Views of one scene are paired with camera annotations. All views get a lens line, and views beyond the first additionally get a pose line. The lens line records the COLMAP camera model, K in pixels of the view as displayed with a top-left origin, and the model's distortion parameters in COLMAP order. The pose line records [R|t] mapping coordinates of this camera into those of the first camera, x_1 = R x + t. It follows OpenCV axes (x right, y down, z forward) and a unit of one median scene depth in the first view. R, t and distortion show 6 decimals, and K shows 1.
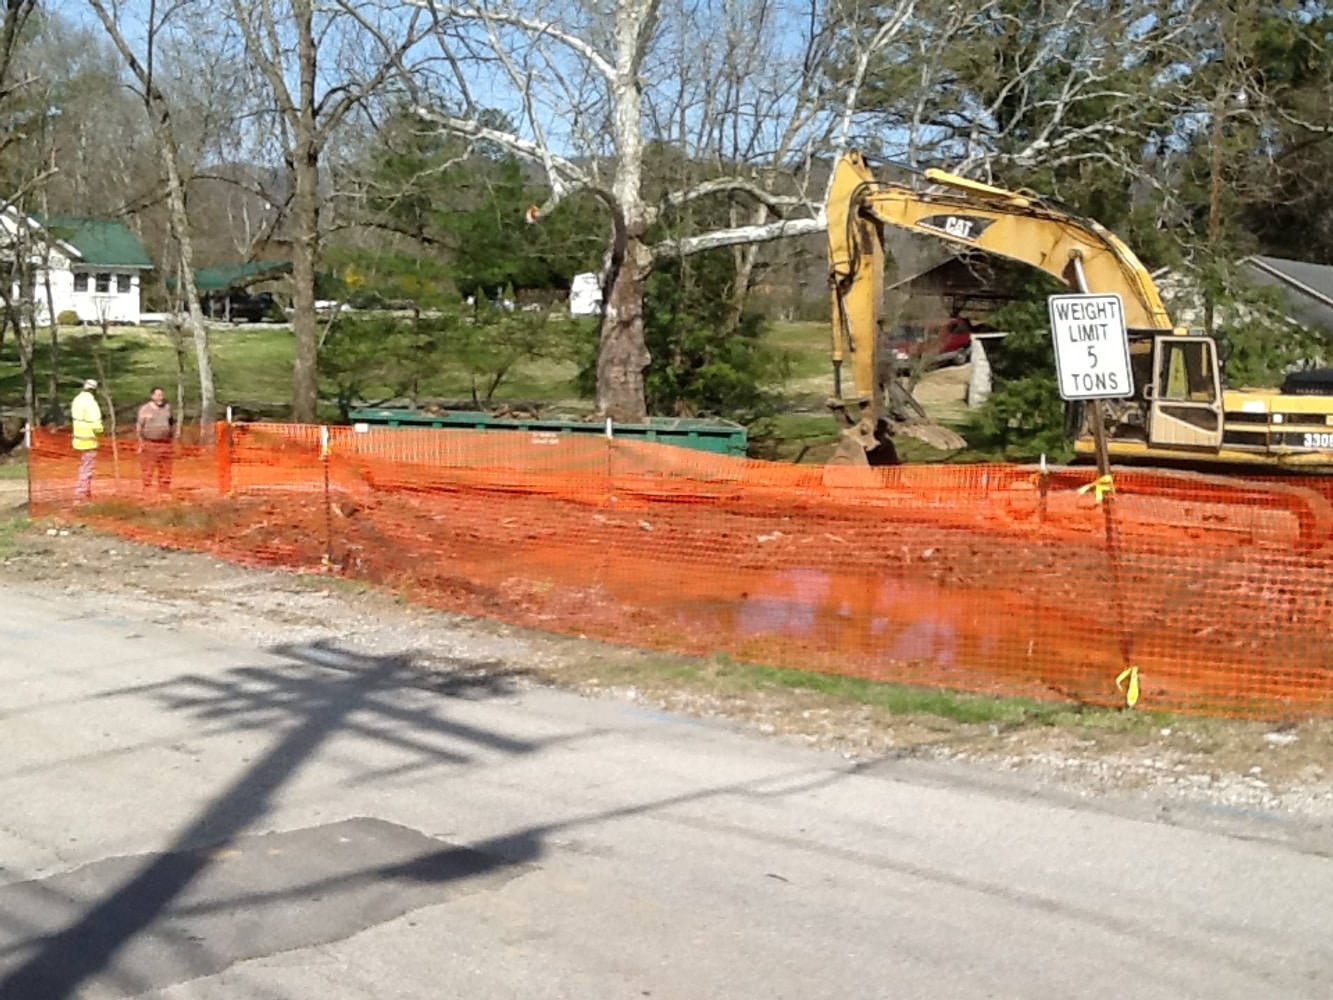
lens RADIAL K [[1708.6, 0, 666.5], [0, 1708.6, 498.1], [0, 0, 1]] dist [0.001900, 0.000000]
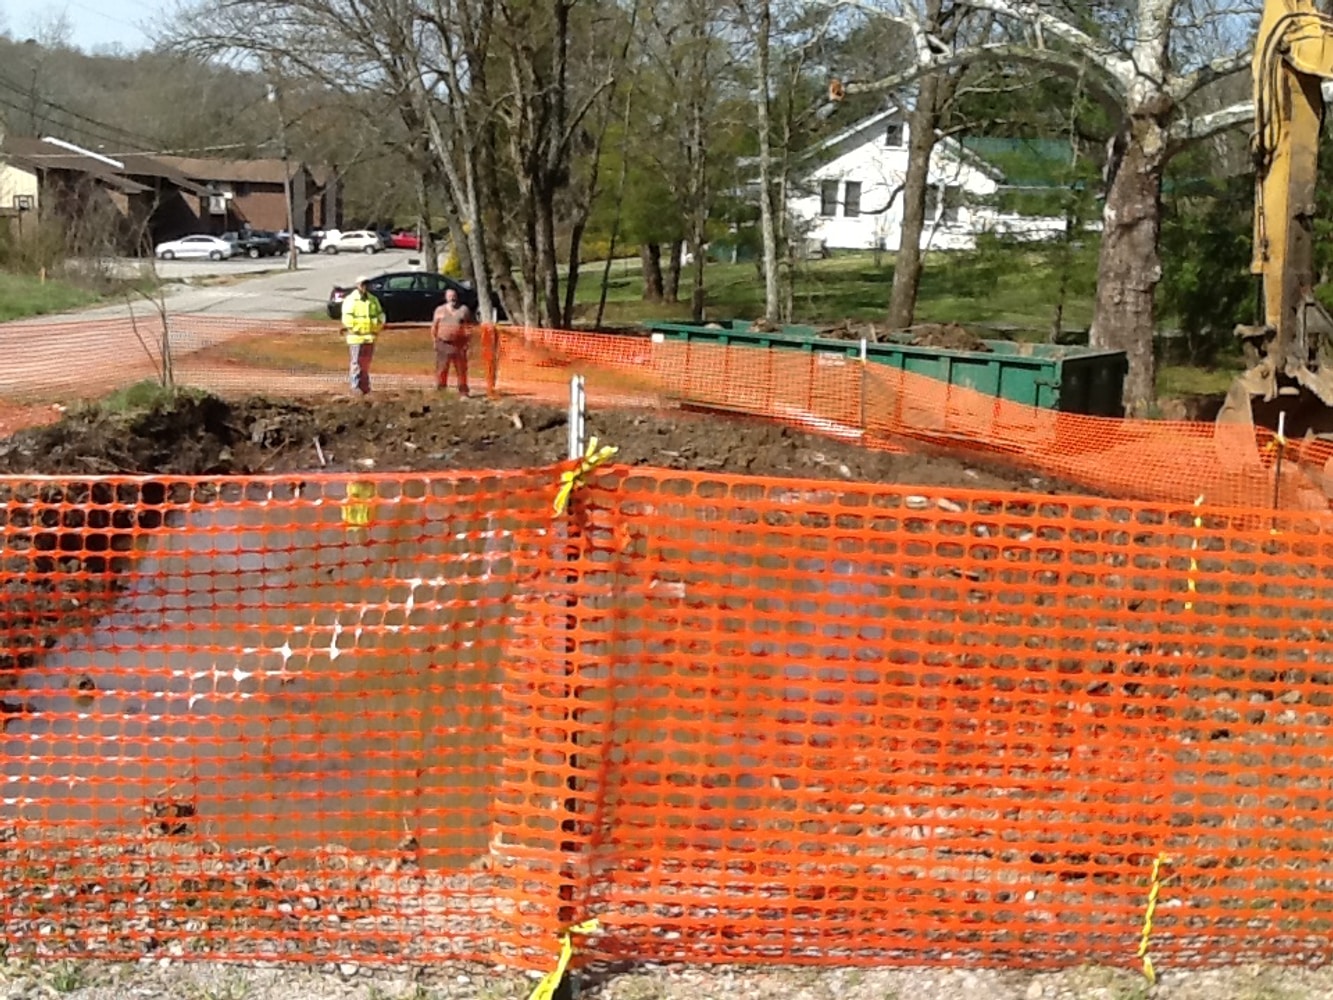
lens RADIAL K [[1708.6, 0, 666.5], [0, 1708.6, 501.1], [0, 0, 1]] dist [0.001900, 0.000000]
pose [[0.735555, 0.098587, -0.670253, 0.364011], [-0.074809, 0.995124, 0.064275, -0.011516], [0.673322, 0.002864, 0.739344, 0.273374]]
